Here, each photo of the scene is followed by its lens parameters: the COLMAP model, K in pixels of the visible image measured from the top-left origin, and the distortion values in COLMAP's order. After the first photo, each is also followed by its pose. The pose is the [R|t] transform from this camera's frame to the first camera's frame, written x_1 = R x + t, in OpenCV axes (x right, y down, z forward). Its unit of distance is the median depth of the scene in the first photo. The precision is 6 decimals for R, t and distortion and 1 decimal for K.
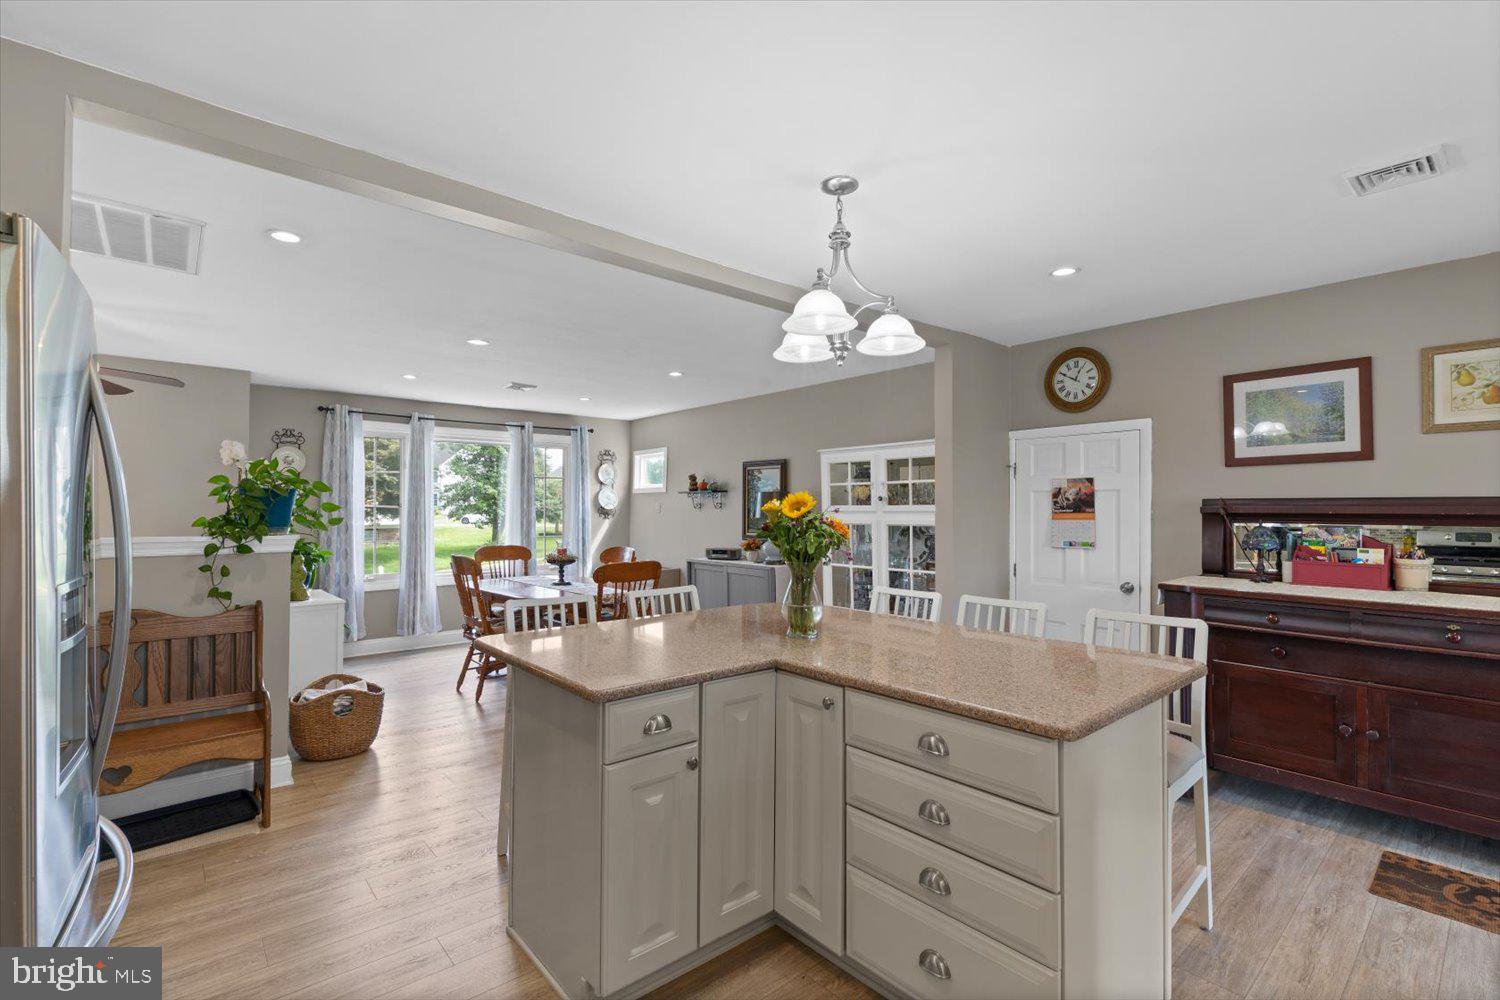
lens RADIAL K [[677.5, 0, 754.0], [0, 677.5, 506.6], [0, 0, 1]] dist [0.005928, -0.000633]
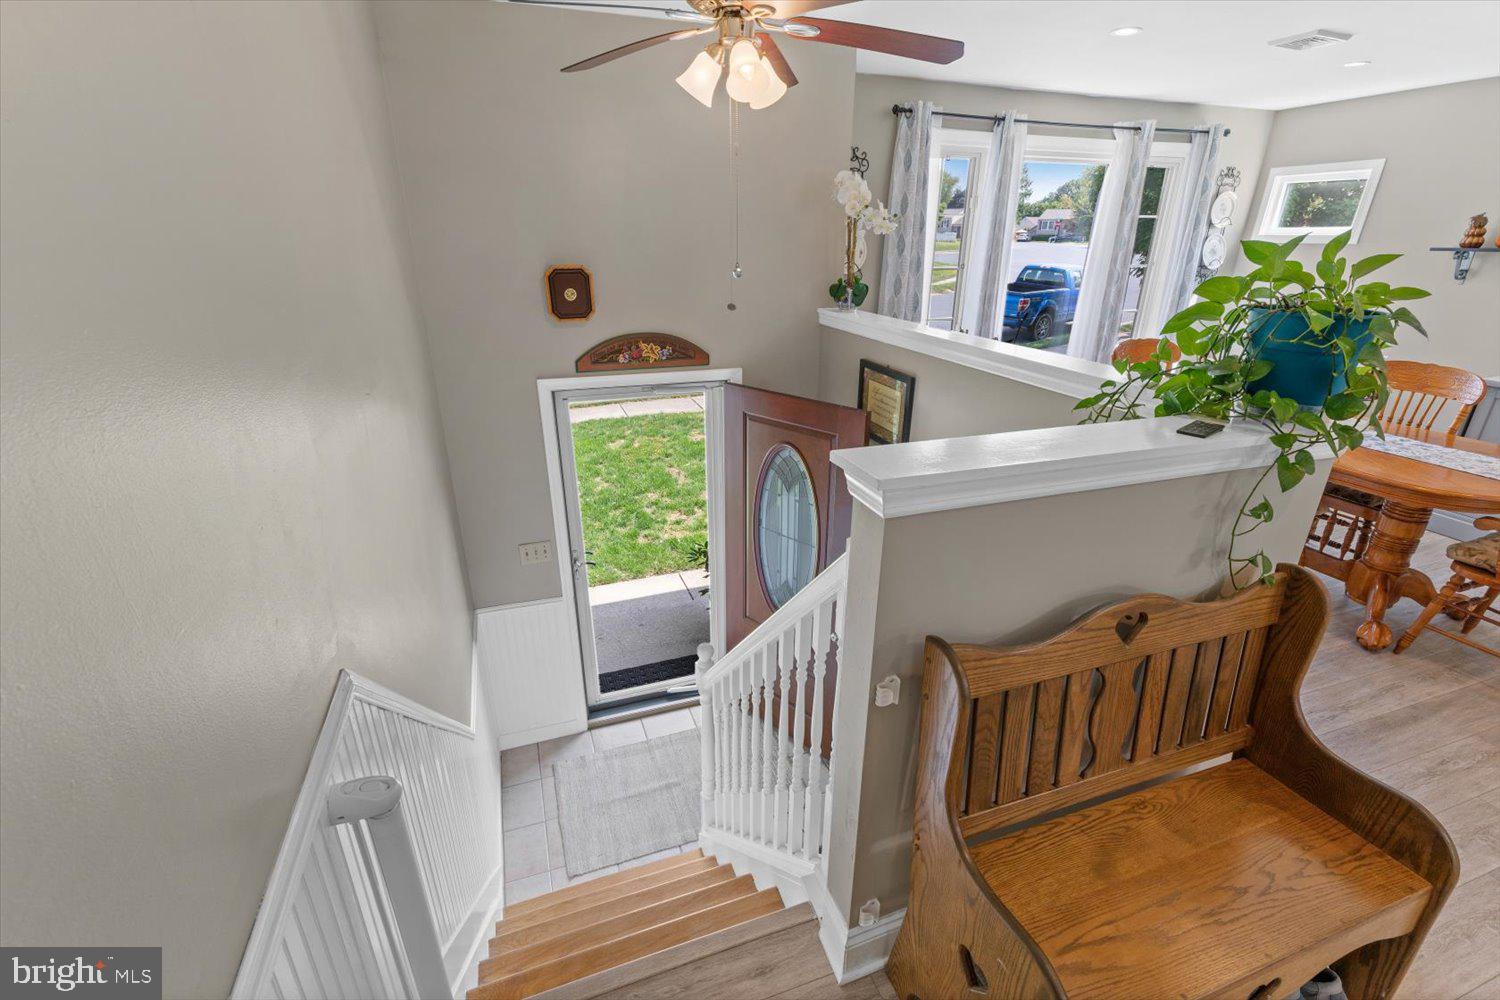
lens RADIAL K [[677.5, 0, 754.0], [0, 677.5, 506.6], [0, 0, 1]] dist [0.005928, -0.000633]
pose [[0.931050, 0.147737, -0.333647, -0.646474], [-0.009133, 0.923518, 0.383445, -0.053503], [0.364779, -0.353960, 0.861191, 0.329598]]
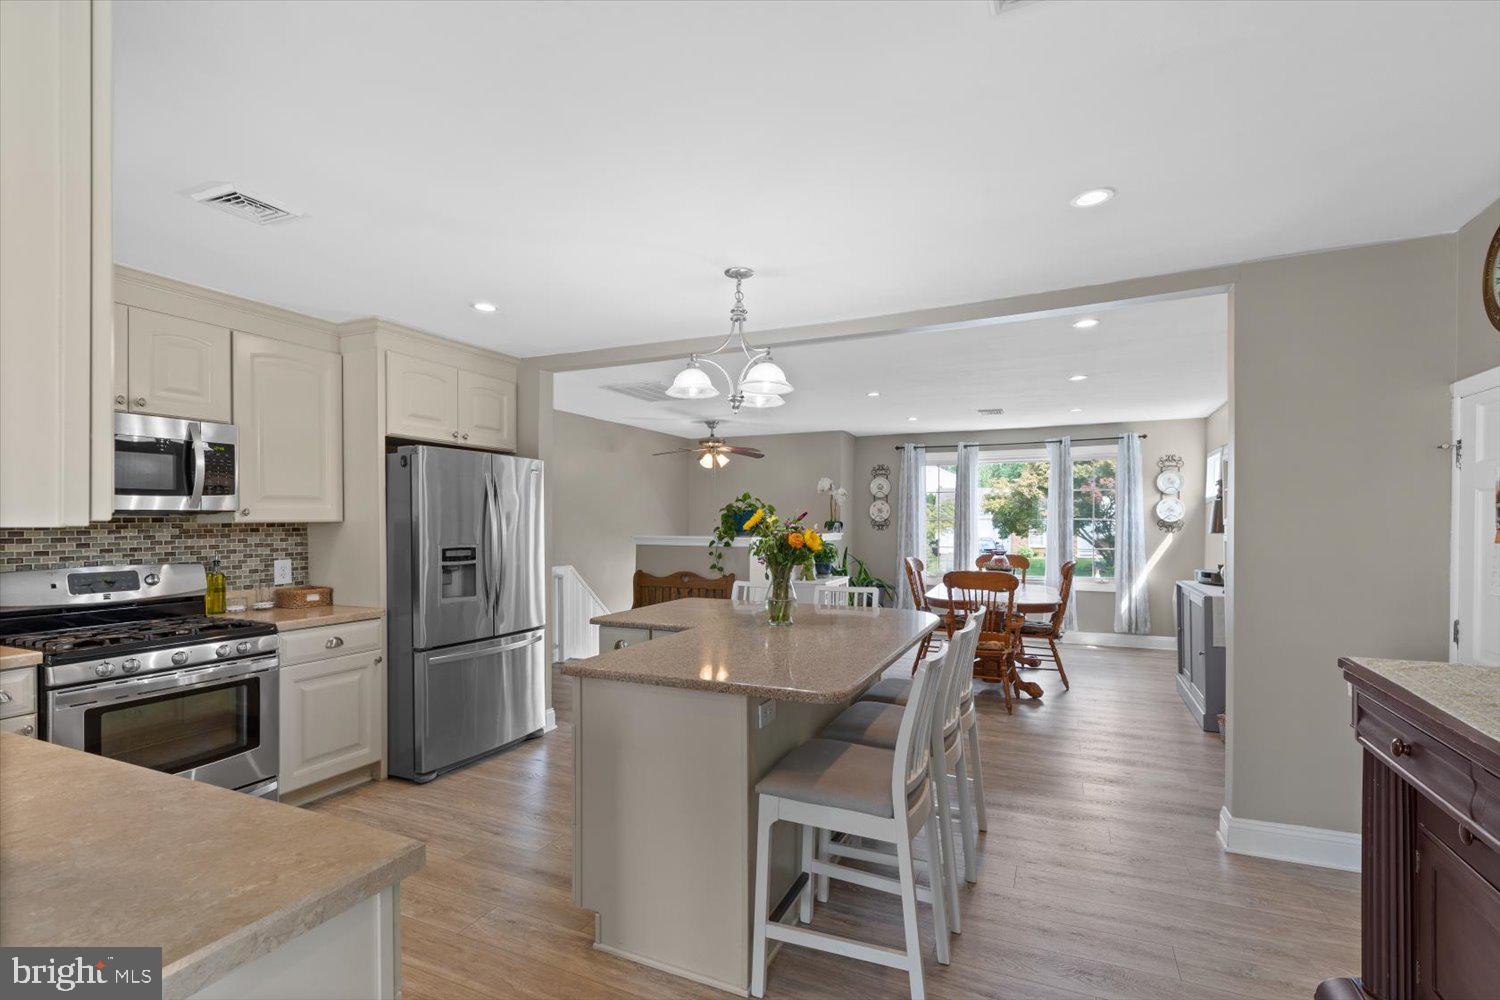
lens RADIAL K [[667.6, 0, 757.2], [0, 667.6, 524.0], [0, 0, 1]] dist [0.000487, -0.000145]
pose [[0.427251, 0.003436, -0.904127, 0.606163], [0.004465, 0.999973, 0.005910, -0.000286], [0.904122, -0.006563, 0.427224, 0.223612]]
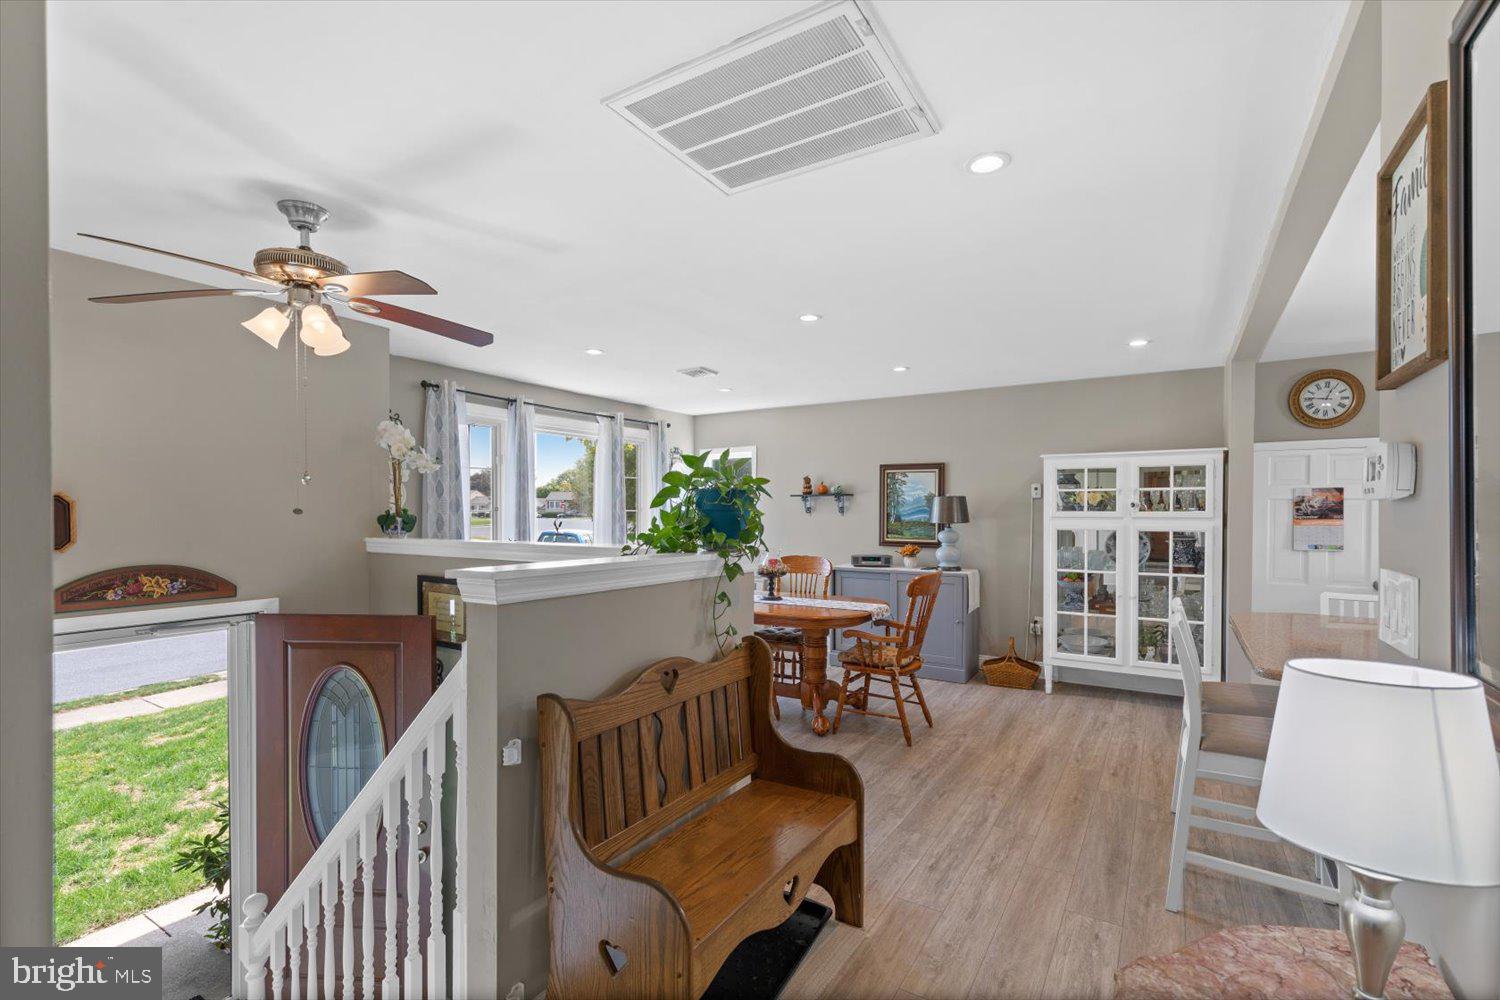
lens RADIAL K [[677.5, 0, 754.0], [0, 677.5, 506.6], [0, 0, 1]] dist [0.005928, -0.000633]
pose [[0.957063, 0.005406, 0.289830, -0.659826], [-0.004231, 0.999980, -0.004681, -0.001866], [-0.289850, 0.003254, 0.957067, 0.189077]]
